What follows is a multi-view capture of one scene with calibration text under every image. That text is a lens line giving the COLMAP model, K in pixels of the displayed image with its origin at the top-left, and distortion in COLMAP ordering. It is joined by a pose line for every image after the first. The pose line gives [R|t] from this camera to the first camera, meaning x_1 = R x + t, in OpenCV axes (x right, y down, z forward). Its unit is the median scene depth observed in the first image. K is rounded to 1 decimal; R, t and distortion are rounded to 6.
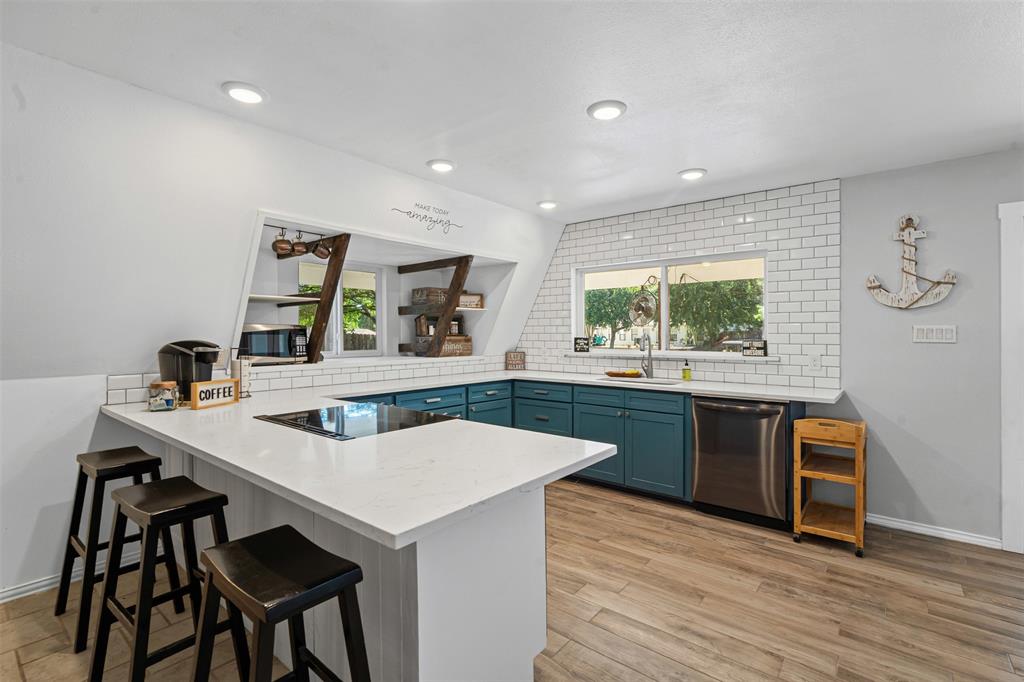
lens RADIAL K [[470.8, 0, 510.1], [0, 470.8, 339.9], [0, 0, 1]] dist [-0.001336, 0.000505]
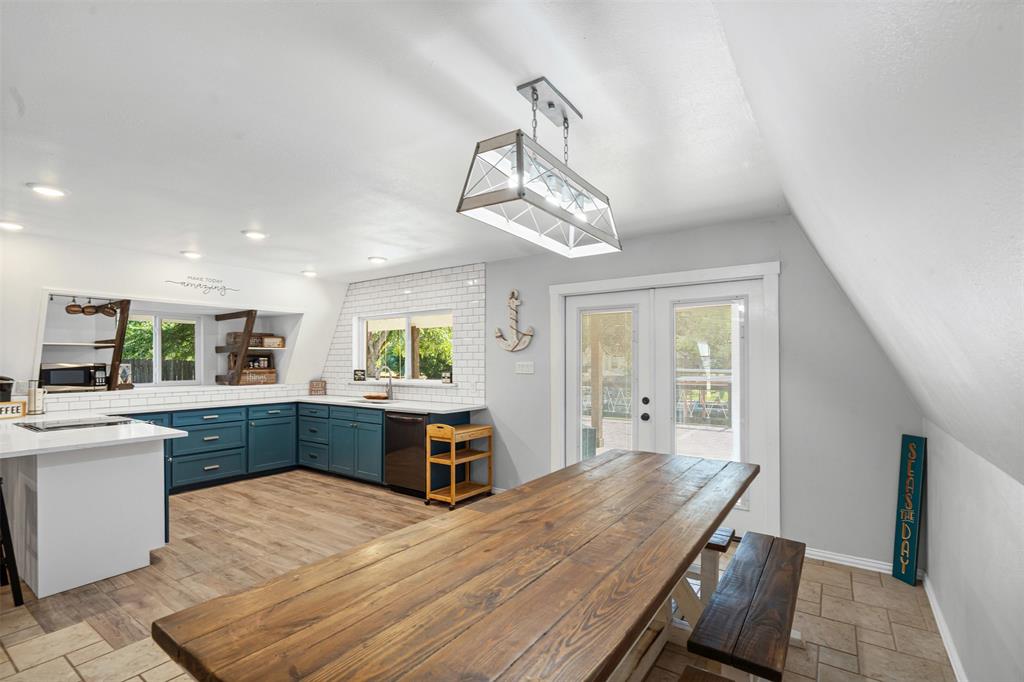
lens RADIAL K [[470.8, 0, 516.3], [0, 470.8, 361.5], [0, 0, 1]] dist [-0.001336, 0.000505]
pose [[0.997398, -0.004447, 0.071957, 0.677436], [0.005332, 0.999912, -0.012118, -0.013366], [-0.071897, 0.012470, 0.997334, -0.470688]]
